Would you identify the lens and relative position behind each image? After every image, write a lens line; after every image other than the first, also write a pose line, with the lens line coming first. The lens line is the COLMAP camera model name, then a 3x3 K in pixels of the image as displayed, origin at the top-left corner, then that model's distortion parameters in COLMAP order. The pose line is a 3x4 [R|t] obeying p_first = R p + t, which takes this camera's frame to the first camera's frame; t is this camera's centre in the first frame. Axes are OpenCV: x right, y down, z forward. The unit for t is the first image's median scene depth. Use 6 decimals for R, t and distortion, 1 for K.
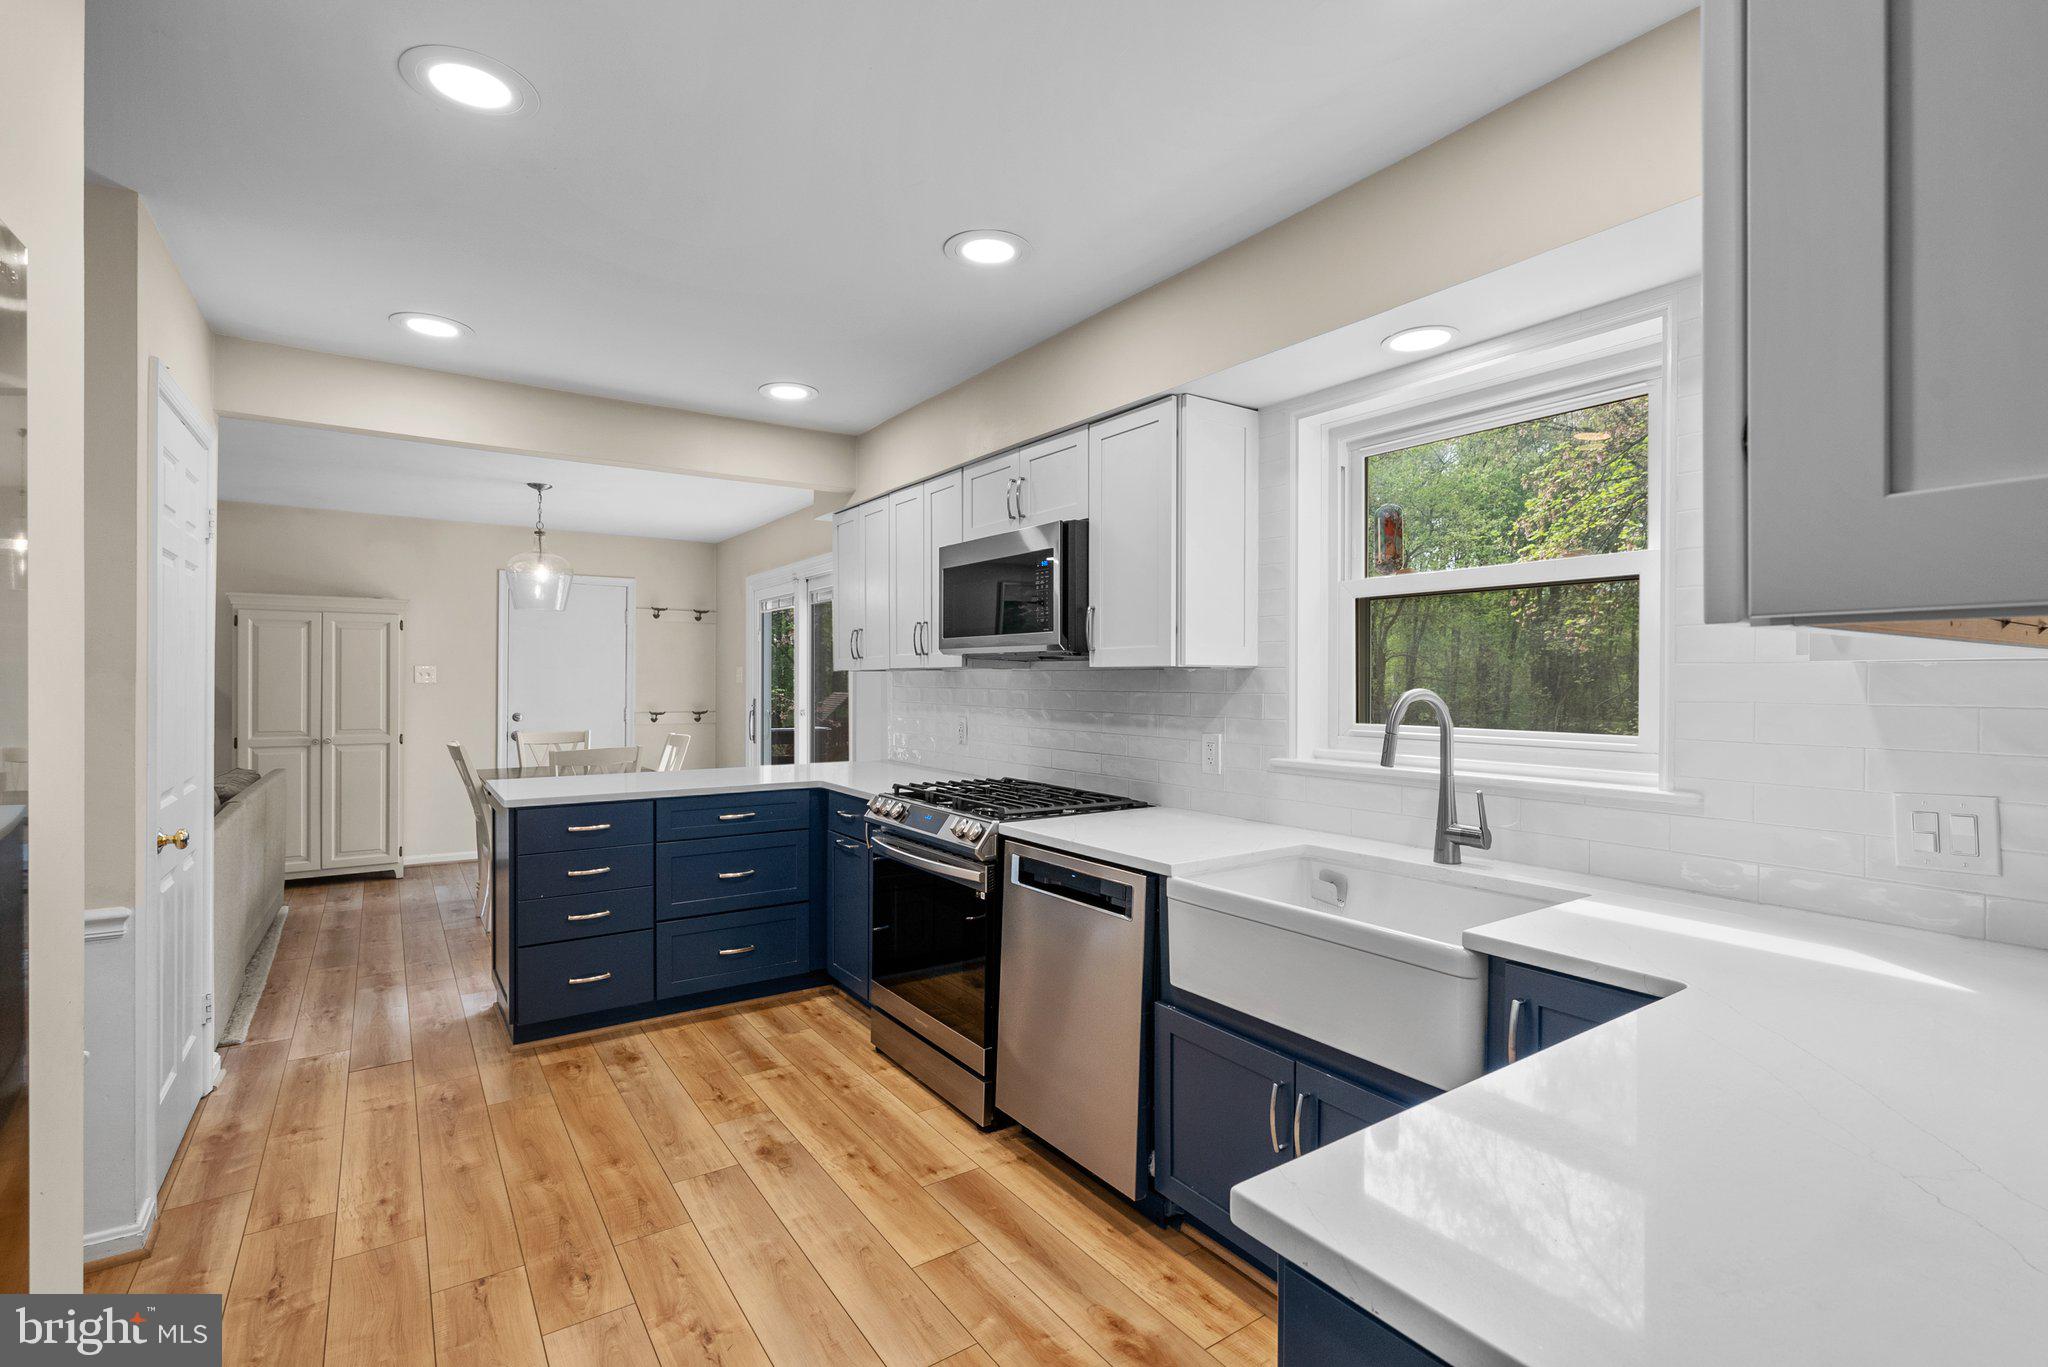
lens RADIAL K [[926.3, 0, 1016.9], [0, 926.3, 687.0], [0, 0, 1]] dist [-0.004285, -0.000620]
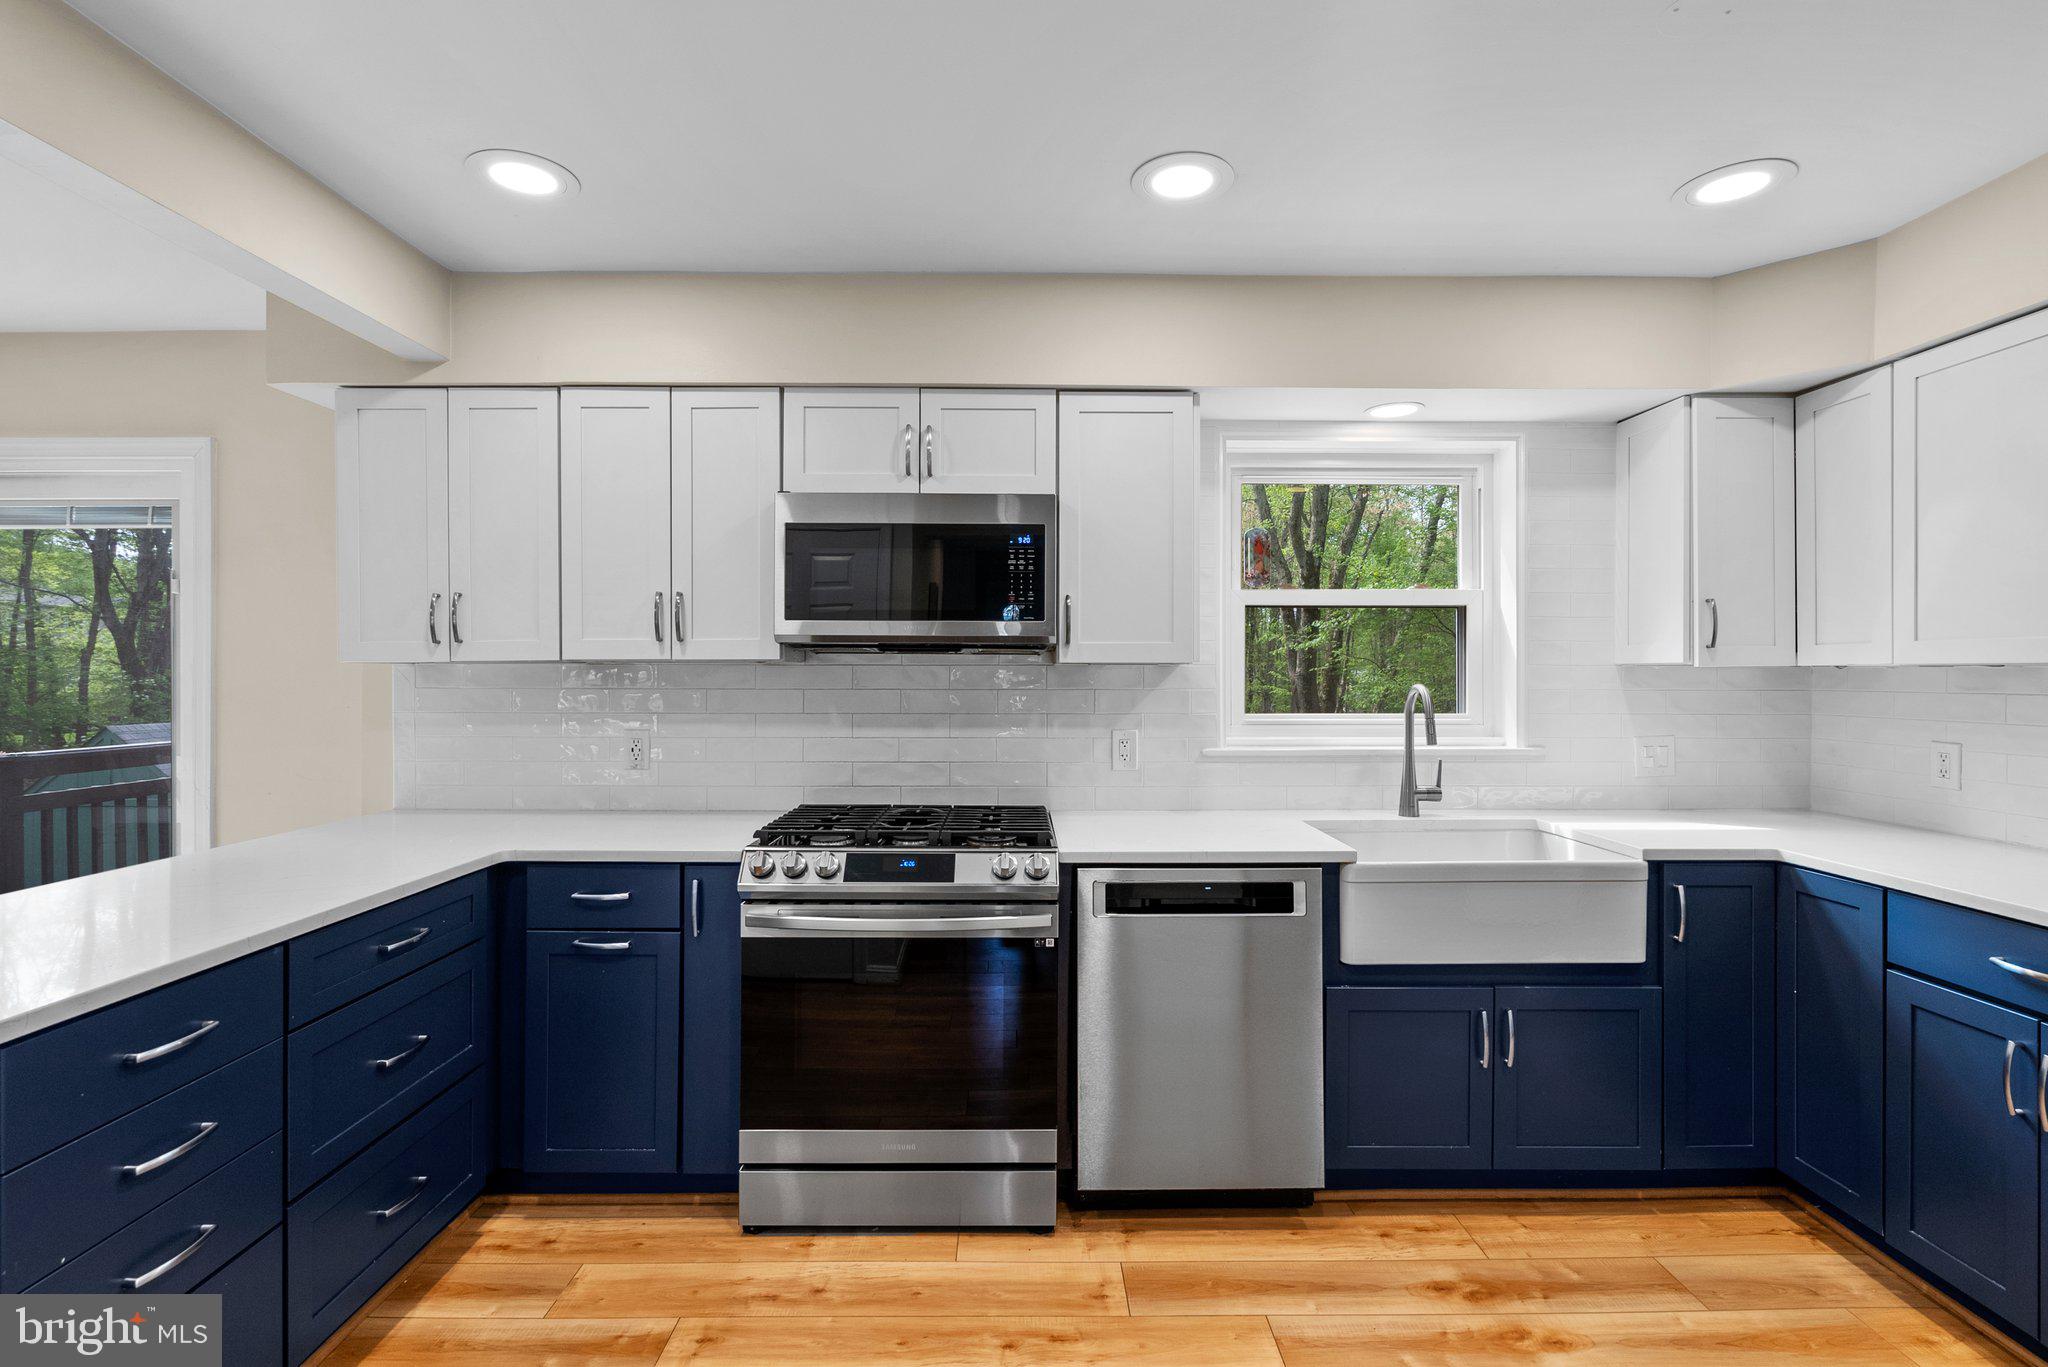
lens RADIAL K [[939.5, 0, 1024.9], [0, 939.5, 671.5], [0, 0, 1]] dist [-0.001440, -0.000114]
pose [[0.559861, -0.002669, 0.828582, -0.755039], [0.007820, 0.999967, -0.002063, -0.012828], [-0.828549, 0.007635, 0.559864, 0.567190]]
